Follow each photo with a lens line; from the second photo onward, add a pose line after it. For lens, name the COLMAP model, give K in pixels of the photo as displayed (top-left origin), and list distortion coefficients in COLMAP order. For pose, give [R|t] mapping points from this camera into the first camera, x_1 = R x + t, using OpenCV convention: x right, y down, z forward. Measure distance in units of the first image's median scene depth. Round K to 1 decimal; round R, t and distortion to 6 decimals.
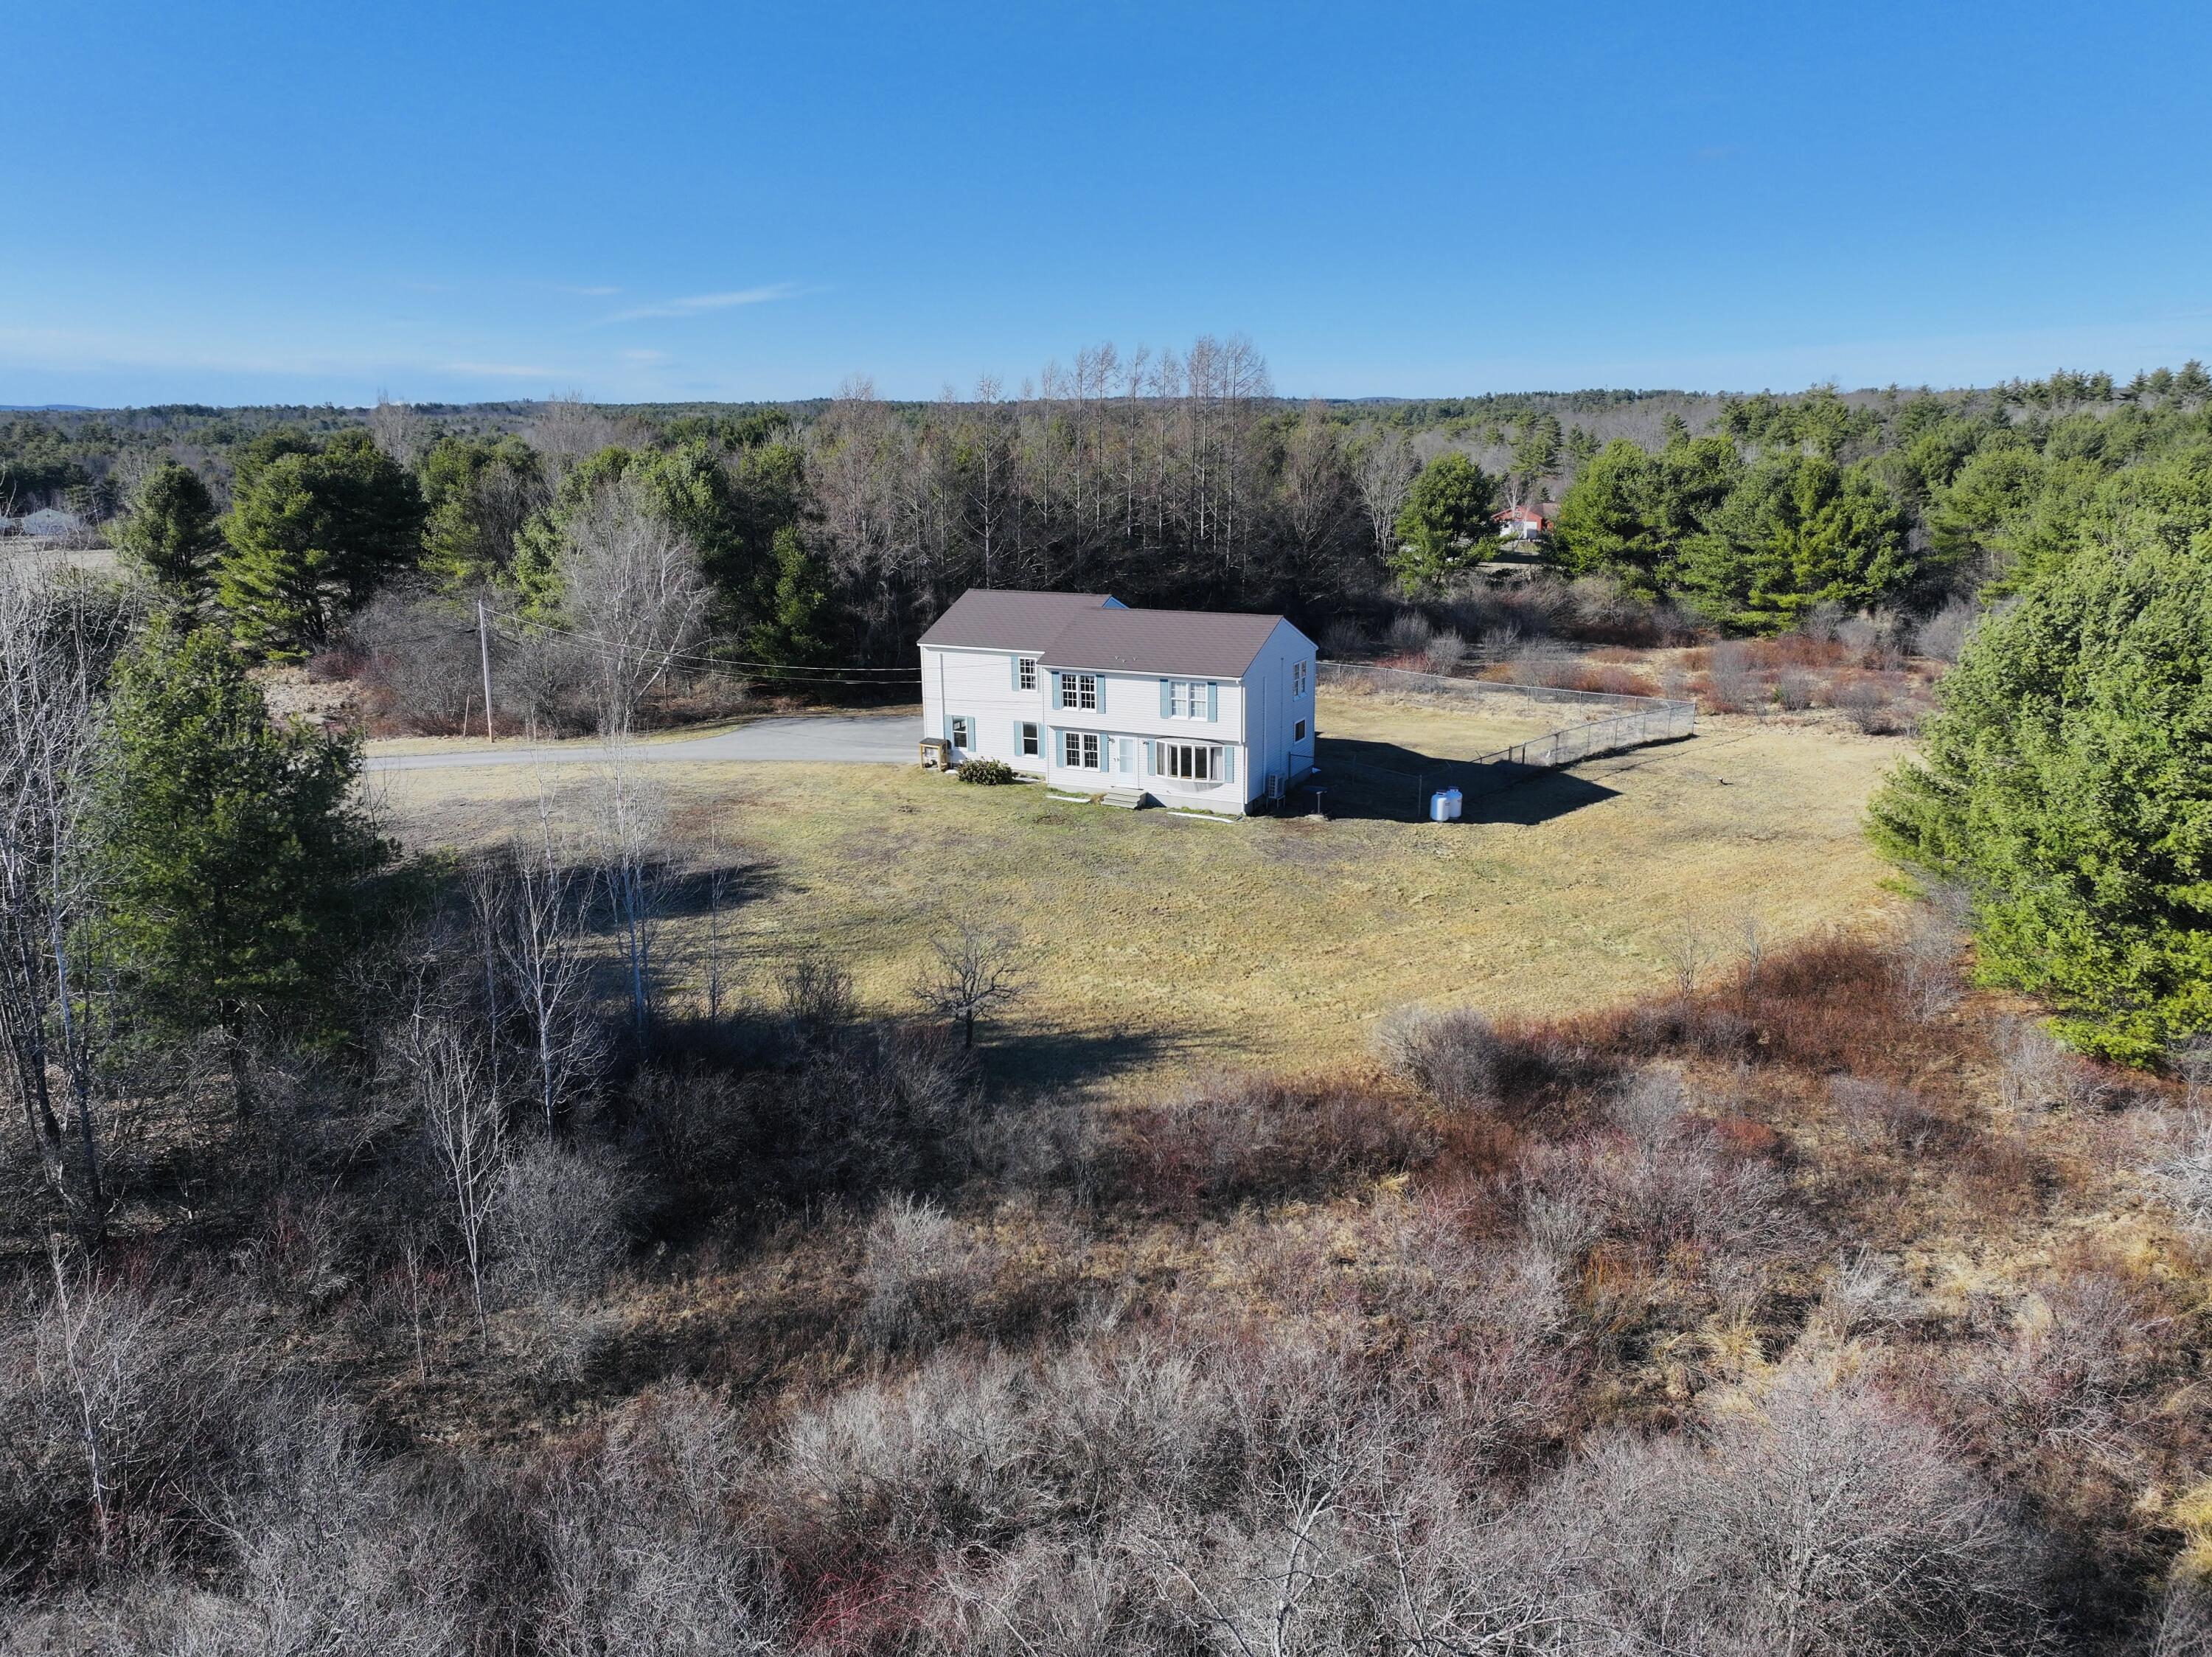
lens RADIAL K [[1582.2, 0, 1106.0], [0, 1582.2, 828.5], [0, 0, 1]] dist [0.003962, 0.008599]
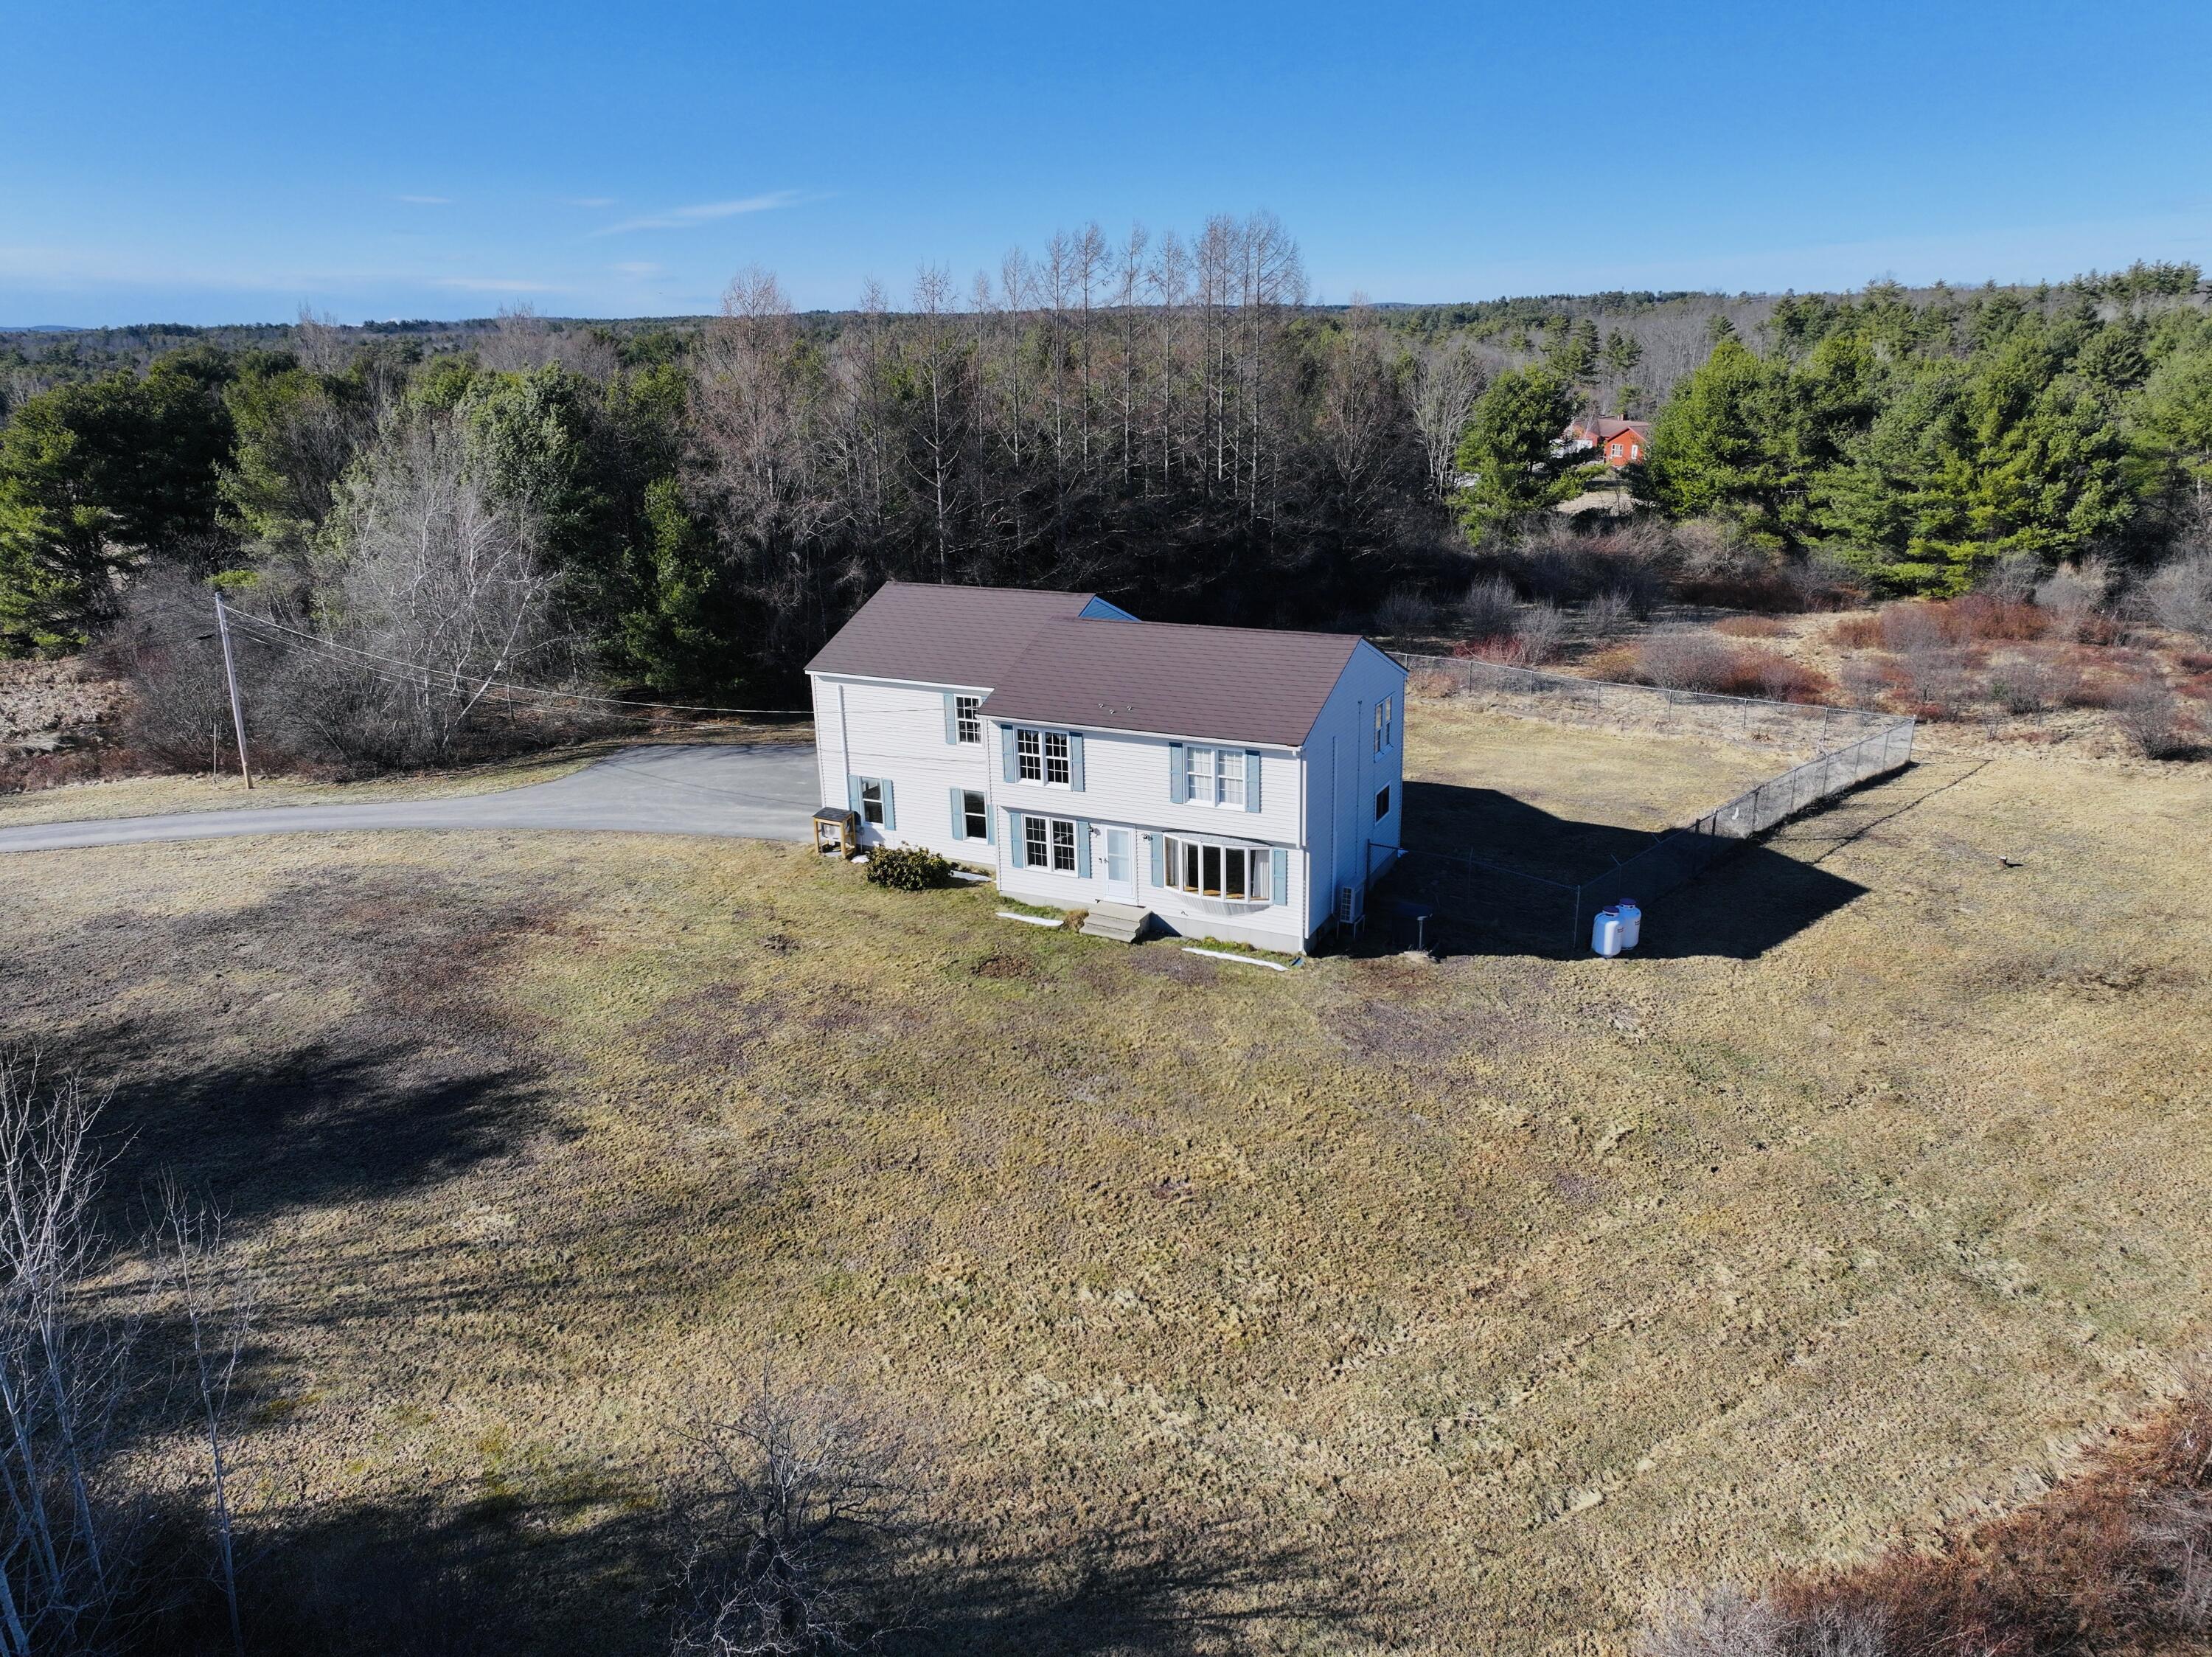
lens RADIAL K [[1582.2, 0, 1106.0], [0, 1582.2, 828.5], [0, 0, 1]] dist [0.003962, 0.008599]
pose [[0.999940, -0.009689, -0.005173, 0.008047], [0.009947, 0.998571, 0.052509, -0.064518], [0.004657, -0.052557, 0.998607, 0.253175]]
